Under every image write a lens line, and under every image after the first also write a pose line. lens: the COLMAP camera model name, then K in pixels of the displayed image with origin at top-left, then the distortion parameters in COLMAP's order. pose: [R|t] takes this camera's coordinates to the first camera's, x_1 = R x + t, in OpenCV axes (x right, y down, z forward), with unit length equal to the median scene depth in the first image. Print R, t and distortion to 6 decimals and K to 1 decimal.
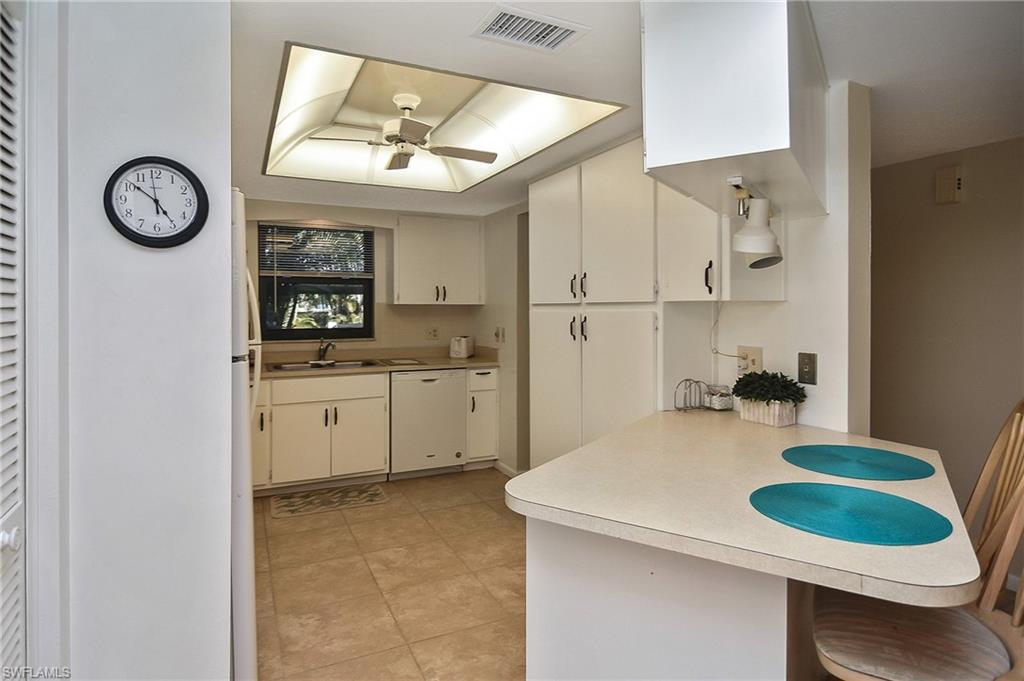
lens RADIAL K [[568.2, 0, 527.4], [0, 568.2, 308.5], [0, 0, 1]] dist [-0.019765, 0.000279]
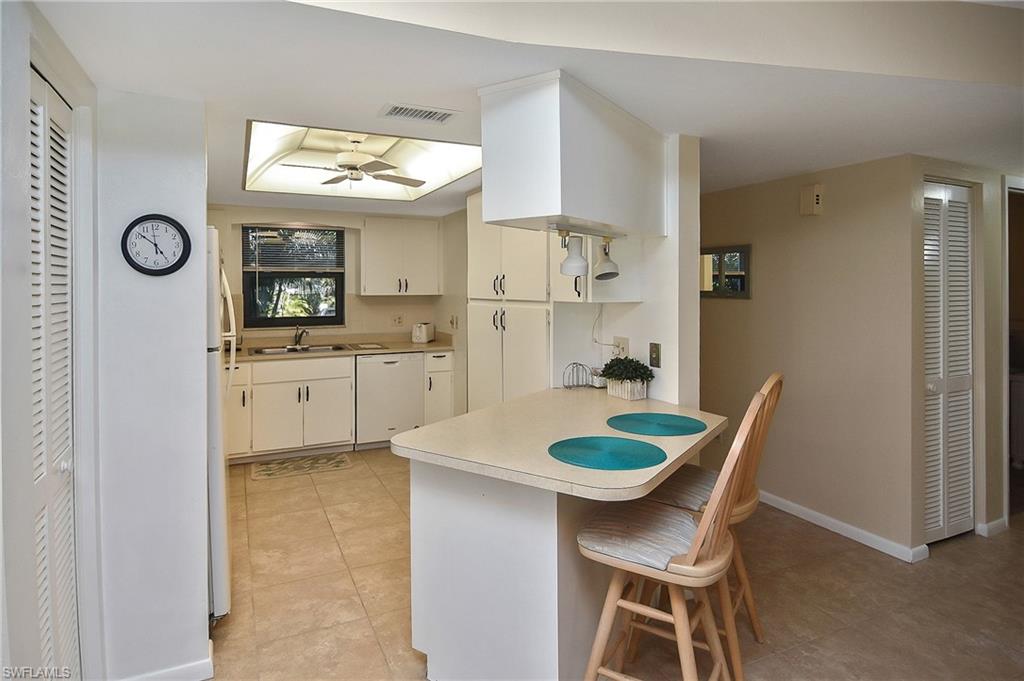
lens RADIAL K [[572.8, 0, 515.6], [0, 572.8, 287.3], [0, 0, 1]] dist [-0.029895, -0.001036]
pose [[0.999917, -0.001995, -0.012767, 0.127821], [0.001963, 0.999995, -0.002474, -0.029795], [0.012771, 0.002449, 0.999915, -0.198549]]
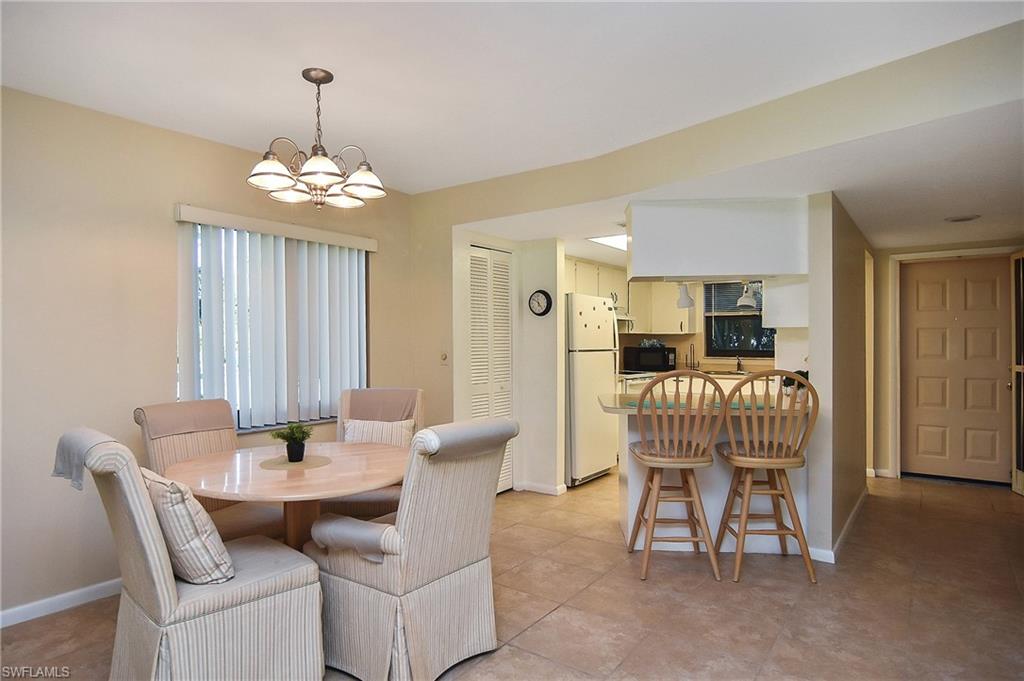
lens RADIAL K [[591.1, 0, 514.0], [0, 591.1, 349.2], [0, 0, 1]] dist [0.001749, -0.001137]
pose [[0.471141, 0.015240, -0.881926, 1.039319], [-0.004098, 0.999878, 0.015089, 0.018353], [0.882048, -0.003495, 0.471146, -0.363050]]
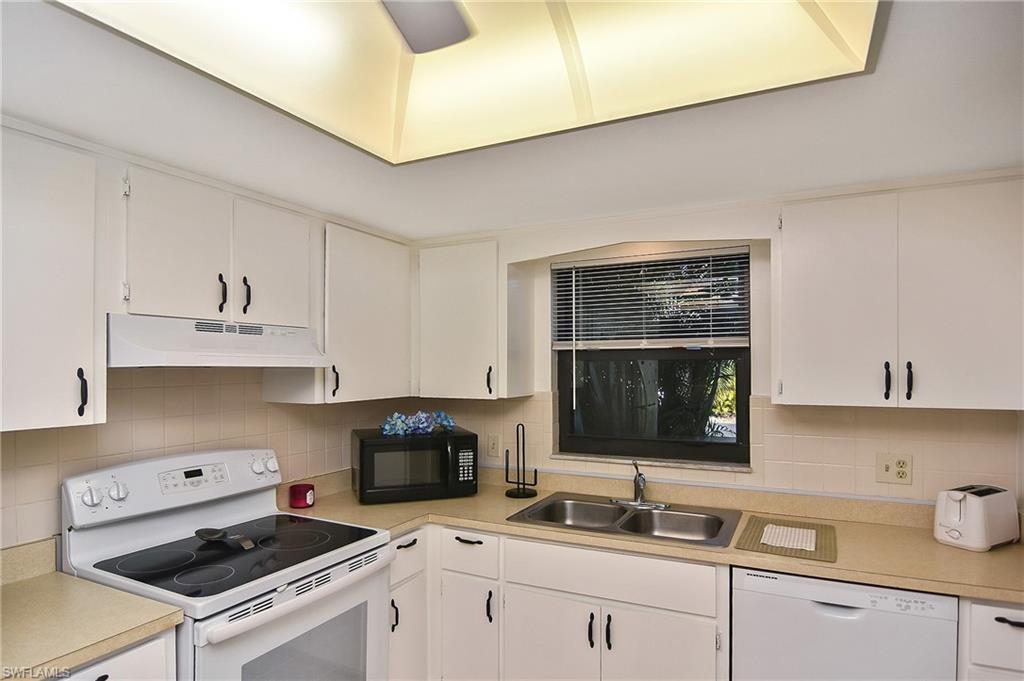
lens RADIAL K [[576.2, 0, 502.1], [0, 576.2, 381.7], [0, 0, 1]] dist [-0.012375, -0.000991]
pose [[0.589220, 0.016340, -0.807807, 0.010575], [-0.000292, 0.999800, 0.020011, -0.049616], [0.807973, -0.011555, 0.589107, 0.805677]]
